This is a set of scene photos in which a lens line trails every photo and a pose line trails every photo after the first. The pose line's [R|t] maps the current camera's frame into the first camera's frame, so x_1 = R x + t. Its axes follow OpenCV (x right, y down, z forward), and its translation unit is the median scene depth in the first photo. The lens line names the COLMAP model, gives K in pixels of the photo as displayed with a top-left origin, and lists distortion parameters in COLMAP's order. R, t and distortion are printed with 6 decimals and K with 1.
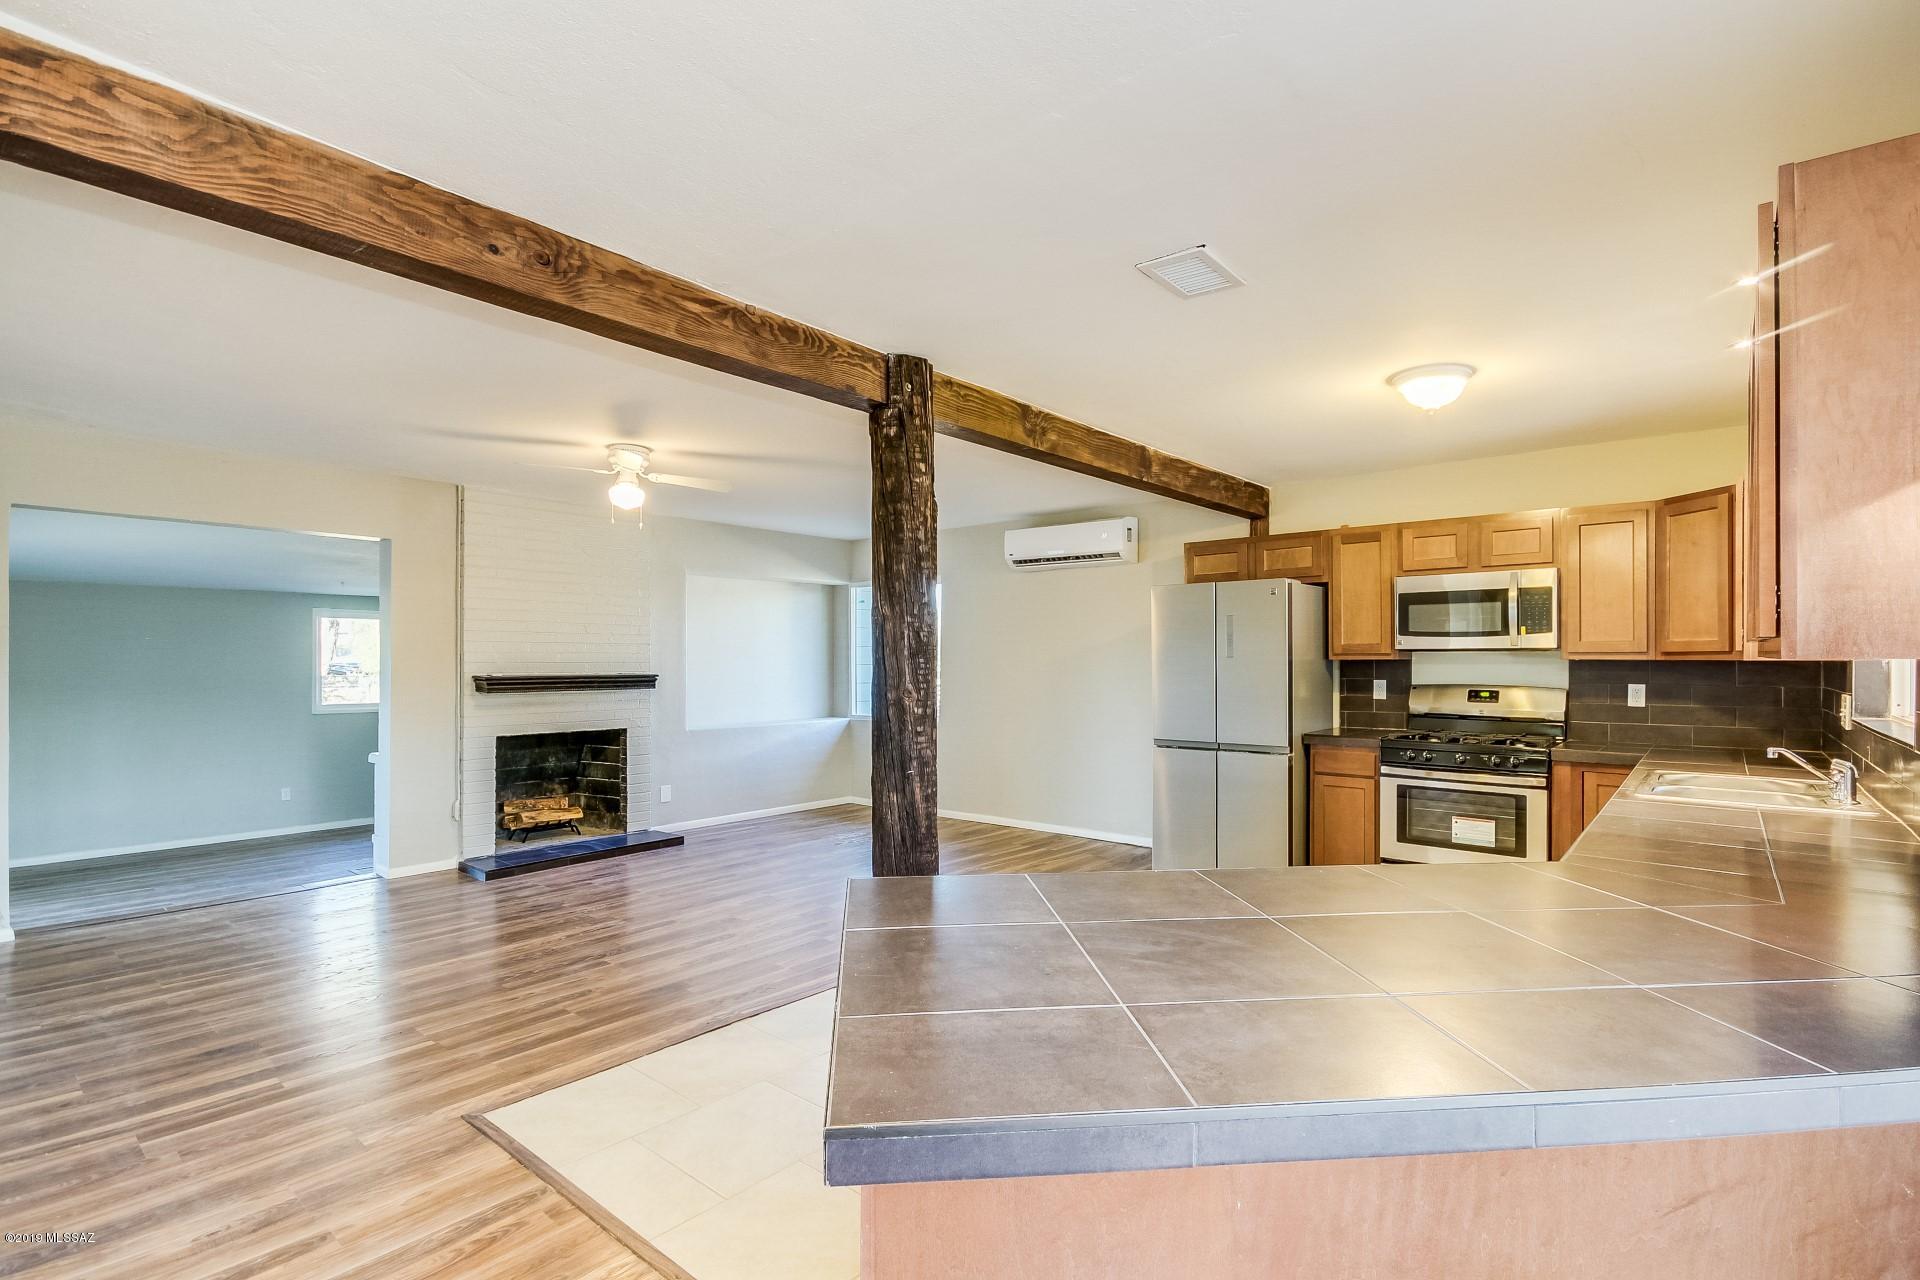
lens RADIAL K [[904.7, 0, 969.7], [0, 904.7, 655.6], [0, 0, 1]] dist [0.001601, 0.000164]
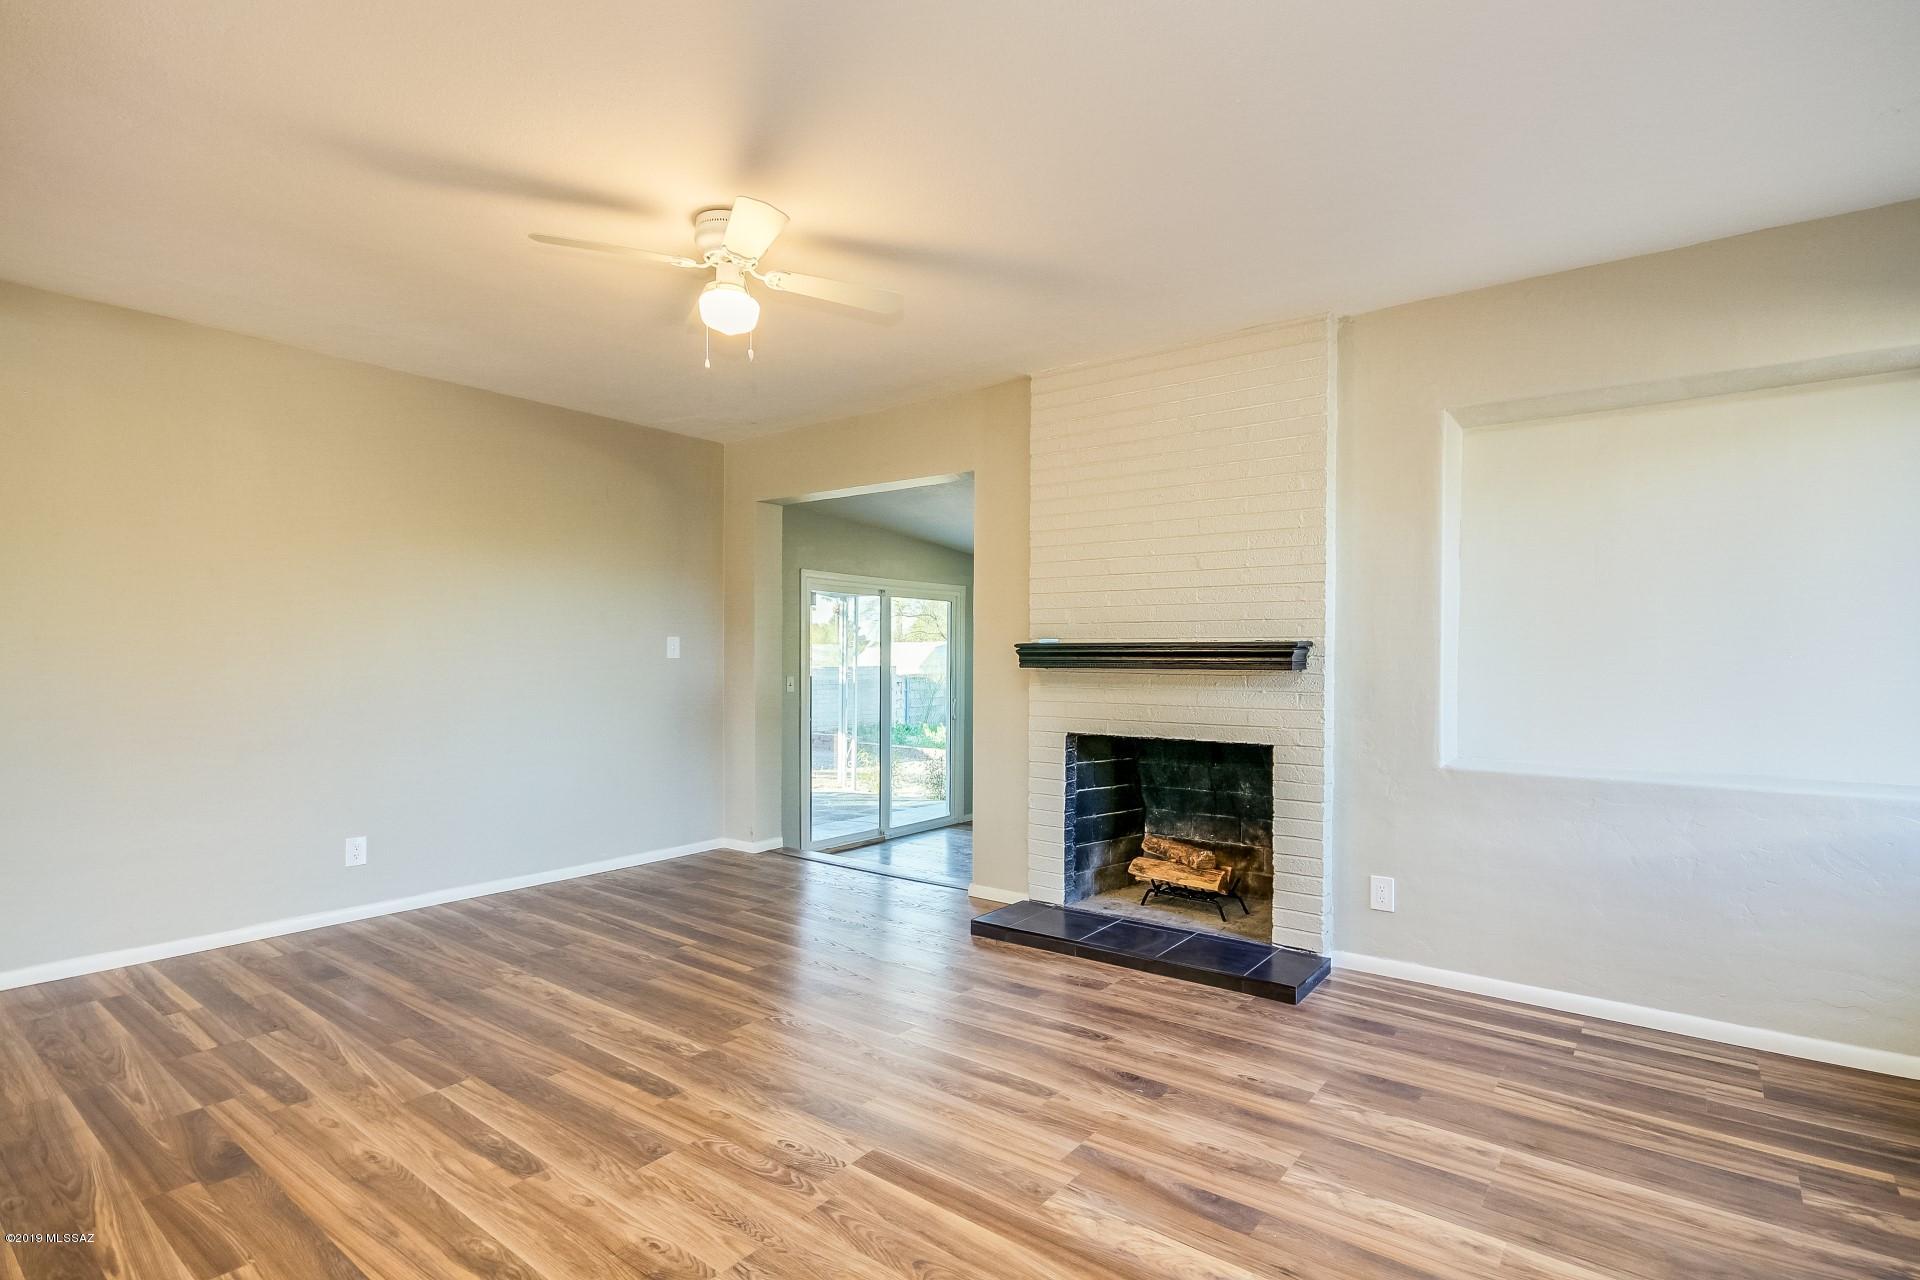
lens RADIAL K [[904.7, 0, 969.7], [0, 904.7, 655.6], [0, 0, 1]] dist [0.001601, 0.000164]
pose [[0.045846, -0.006768, -0.998926, 0.159599], [0.007239, 0.999953, -0.006443, 0.032939], [0.998922, -0.006936, 0.045893, 0.880184]]
